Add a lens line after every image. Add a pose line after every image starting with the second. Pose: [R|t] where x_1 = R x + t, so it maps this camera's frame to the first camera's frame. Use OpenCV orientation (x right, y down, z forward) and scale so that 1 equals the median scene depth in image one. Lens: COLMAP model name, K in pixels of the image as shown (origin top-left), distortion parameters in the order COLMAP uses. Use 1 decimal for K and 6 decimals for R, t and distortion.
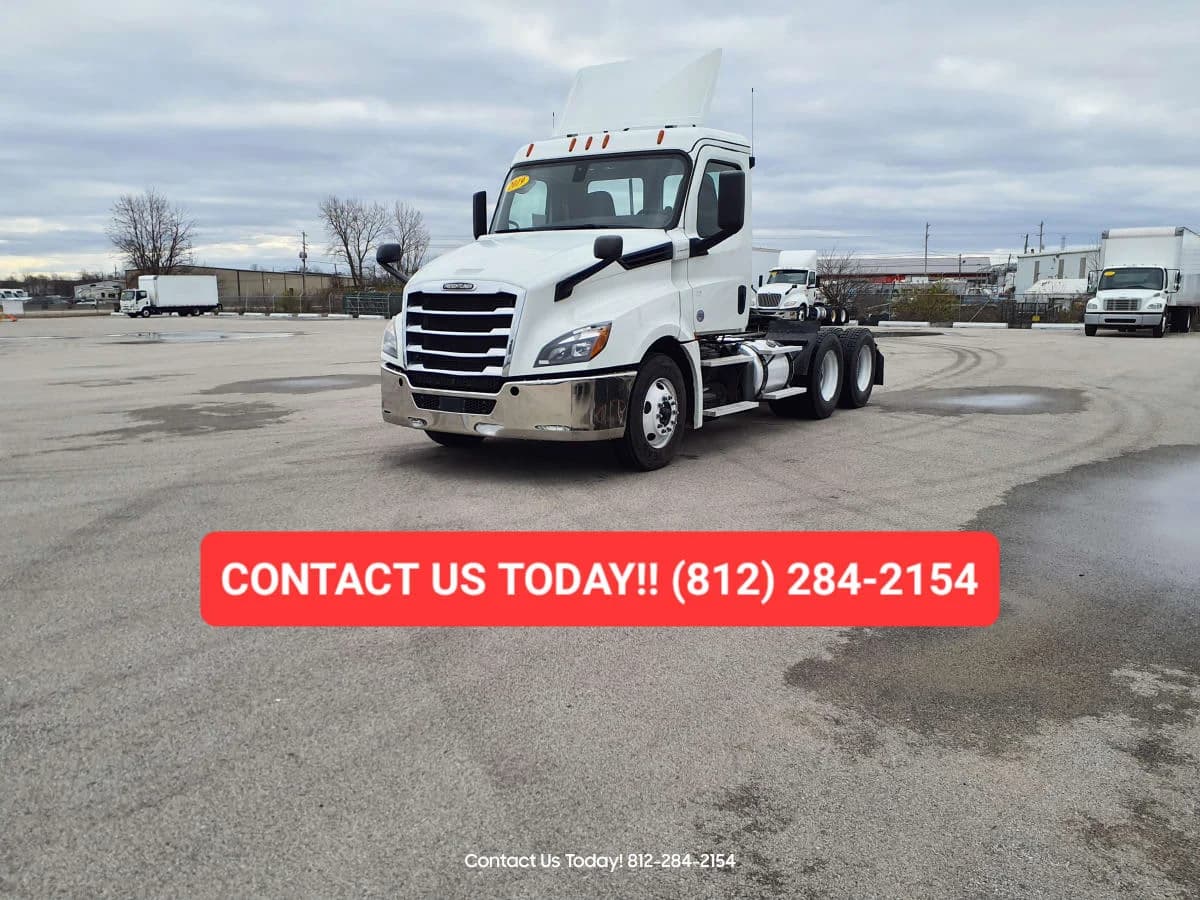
lens RADIAL K [[880.7, 0, 598.6], [0, 880.7, 460.2], [0, 0, 1]] dist [-0.055706, -0.003283]
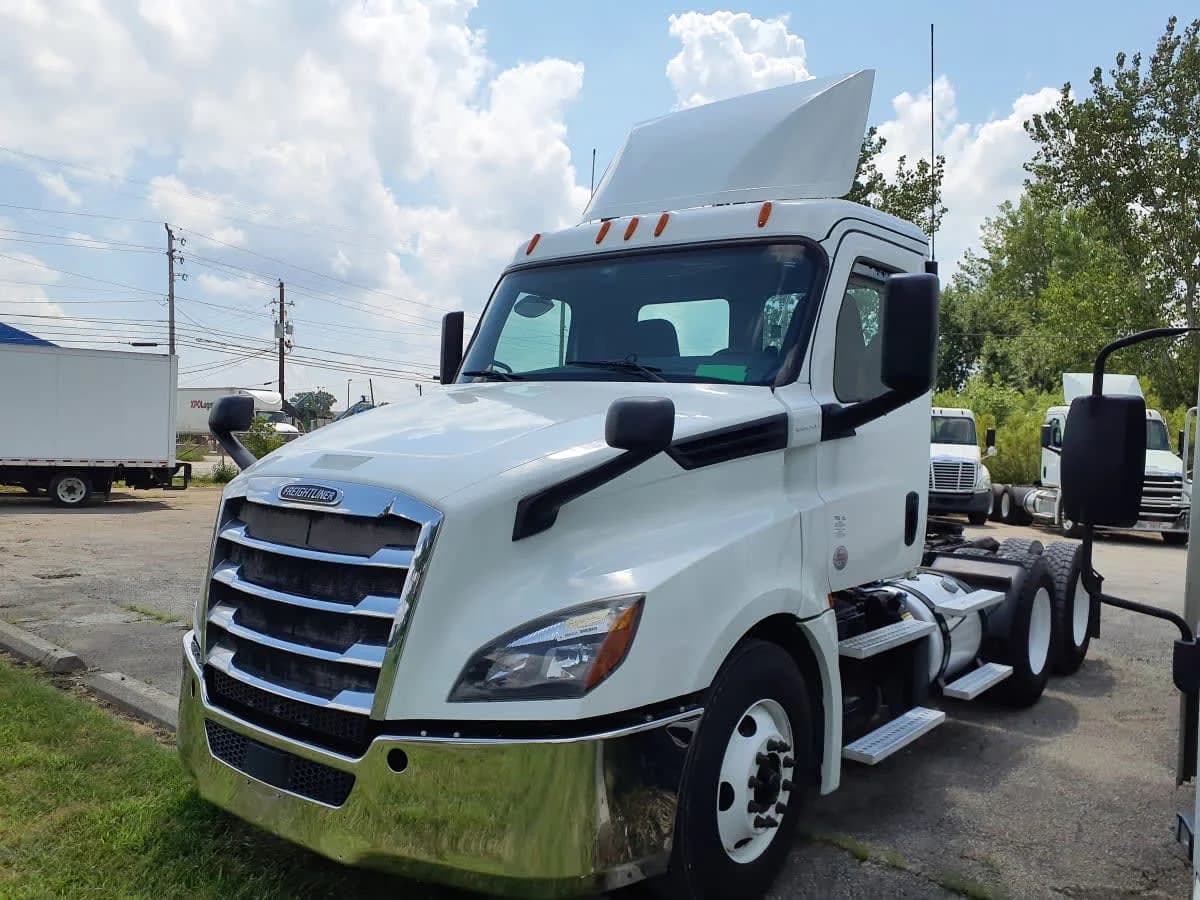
lens RADIAL K [[931.0, 0, 600.1], [0, 931.0, 445.3], [0, 0, 1]] dist [0.000276, -0.001104]
pose [[0.995189, 0.032435, -0.092450, 0.031384], [-0.049581, 0.980590, -0.189698, -0.133775], [0.084503, 0.193369, 0.977480, 0.516981]]
